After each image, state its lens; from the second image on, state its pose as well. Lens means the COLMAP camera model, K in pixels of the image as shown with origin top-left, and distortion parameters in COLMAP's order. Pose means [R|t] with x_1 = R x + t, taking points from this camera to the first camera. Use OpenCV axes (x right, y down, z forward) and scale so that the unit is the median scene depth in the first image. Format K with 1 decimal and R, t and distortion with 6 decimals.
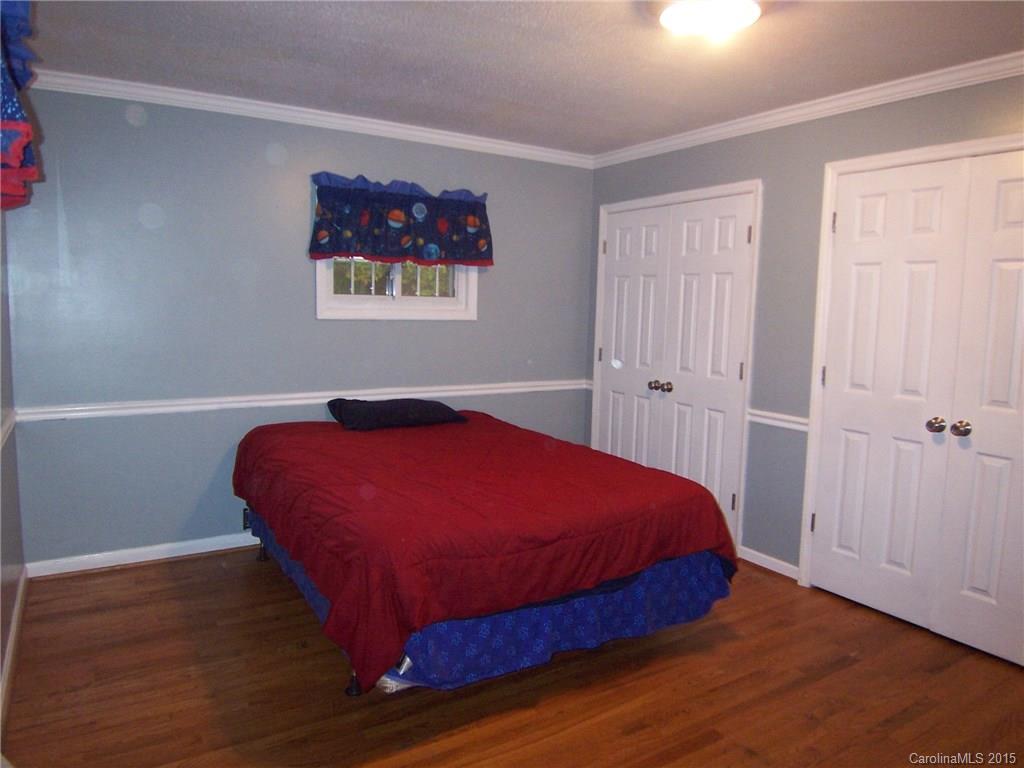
lens RADIAL K [[694.5, 0, 503.8], [0, 694.5, 374.7], [0, 0, 1]] dist [-0.019264, -0.035297]
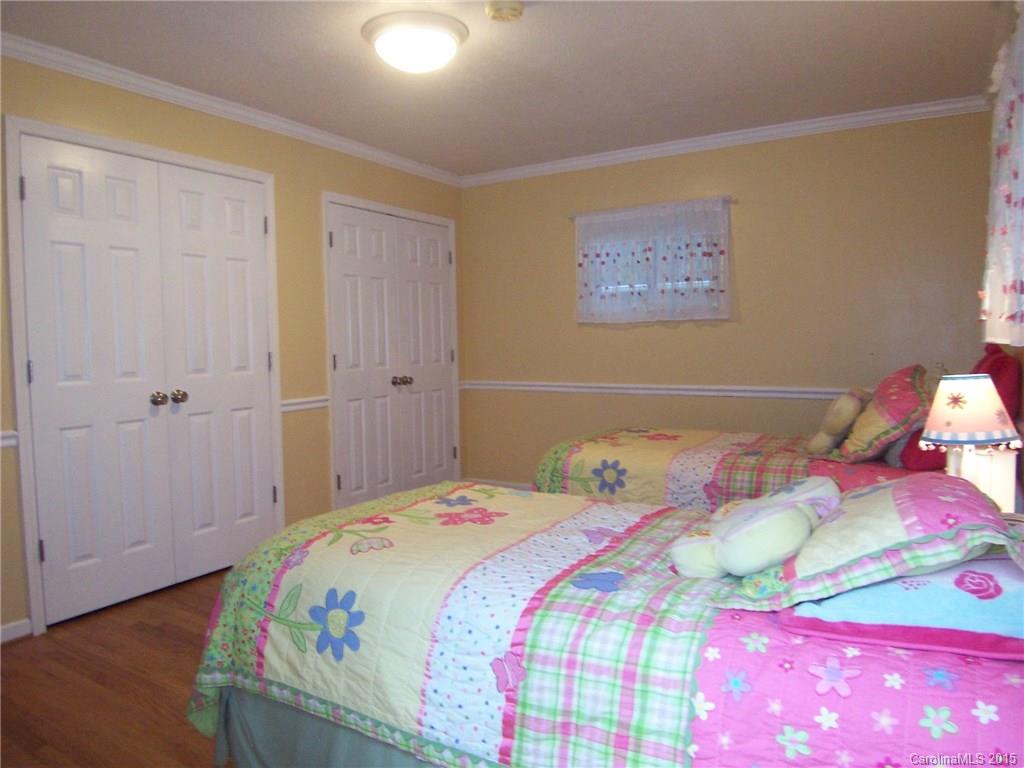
lens RADIAL K [[694.5, 0, 503.8], [0, 694.5, 374.7], [0, 0, 1]] dist [-0.019264, -0.035297]
pose [[-0.443177, -0.124567, 0.887737, -0.534125], [0.041263, 0.986414, 0.159013, -0.107763], [-0.895484, 0.107101, -0.432016, 0.941975]]
